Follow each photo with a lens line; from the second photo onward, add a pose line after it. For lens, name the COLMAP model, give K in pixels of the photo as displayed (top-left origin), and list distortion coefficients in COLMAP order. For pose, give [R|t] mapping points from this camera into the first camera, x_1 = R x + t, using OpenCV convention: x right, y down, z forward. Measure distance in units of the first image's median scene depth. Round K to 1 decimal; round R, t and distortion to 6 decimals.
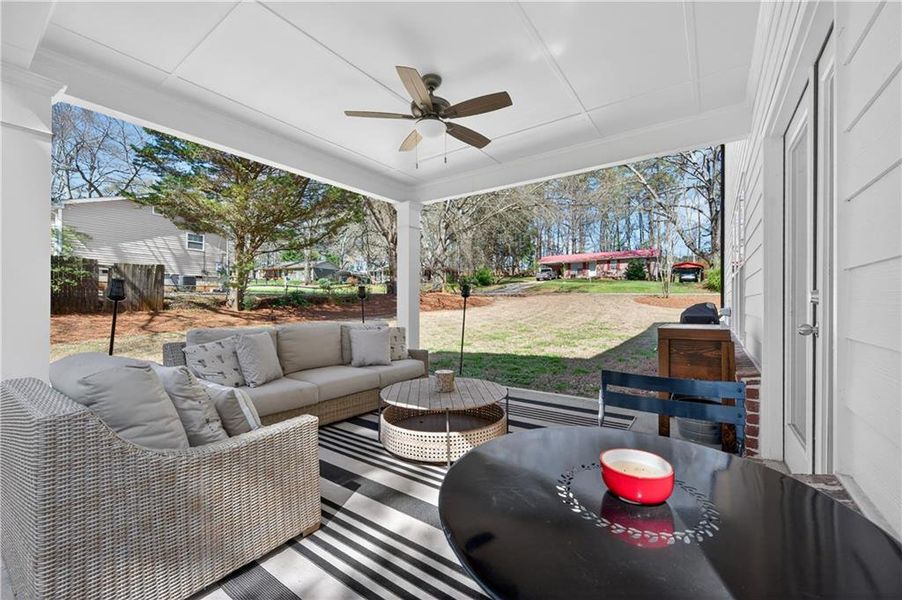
lens RADIAL K [[361.6, 0, 455.5], [0, 361.6, 301.9], [0, 0, 1]] dist [0.001068, 0.000044]
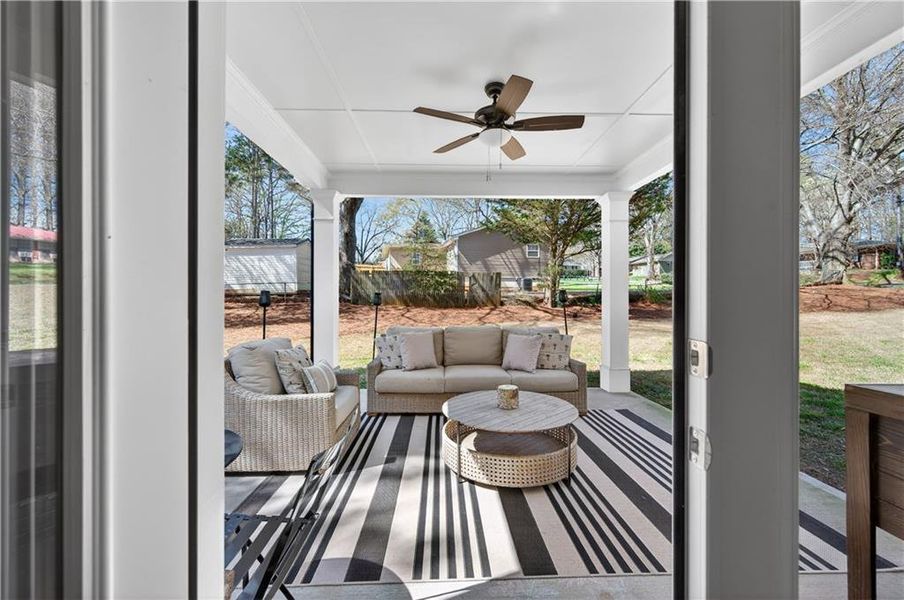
lens RADIAL K [[357.1, 0, 458.3], [0, 357.1, 300.7], [0, 0, 1]] dist [0.001982, -0.001877]
pose [[0.602775, 0.006262, -0.797887, 0.150215], [0.002595, 0.999949, 0.009809, -0.010366], [0.797907, -0.007983, 0.602727, 0.078638]]
